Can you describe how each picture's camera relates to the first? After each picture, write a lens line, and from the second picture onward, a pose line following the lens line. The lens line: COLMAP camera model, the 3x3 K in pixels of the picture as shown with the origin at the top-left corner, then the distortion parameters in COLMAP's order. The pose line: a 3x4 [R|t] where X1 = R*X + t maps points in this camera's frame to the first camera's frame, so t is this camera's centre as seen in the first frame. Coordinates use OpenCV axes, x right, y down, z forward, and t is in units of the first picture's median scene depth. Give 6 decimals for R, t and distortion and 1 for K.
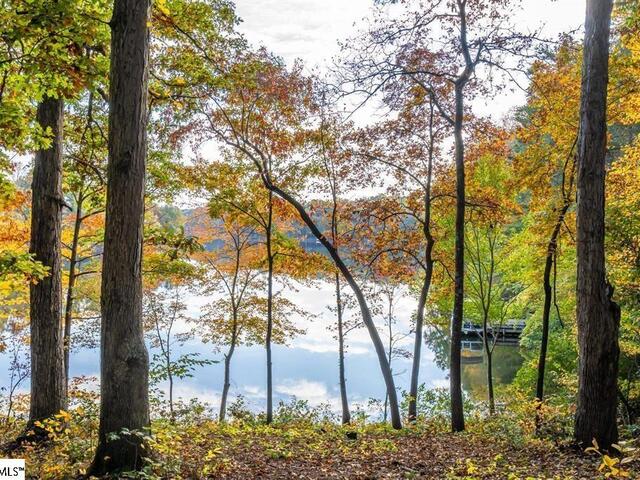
lens RADIAL K [[763.4, 0, 320.0], [0, 763.4, 240.0], [0, 0, 1]] dist [0.086049, 0.000861]
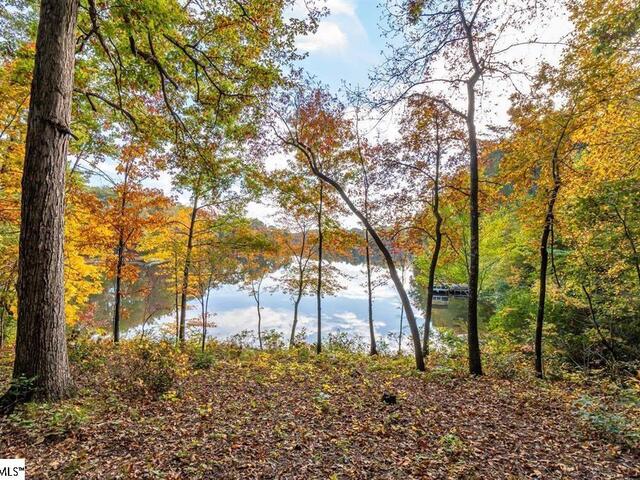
lens RADIAL K [[324.0, 0, 320.0], [0, 324.0, 240.0], [0, 0, 1]] dist [-0.000123, 0.000505]
pose [[0.993551, 0.001147, -0.113381, 0.002466], [-0.005161, 0.999370, -0.035113, 0.049765], [0.113269, 0.035472, 0.992931, 0.360734]]
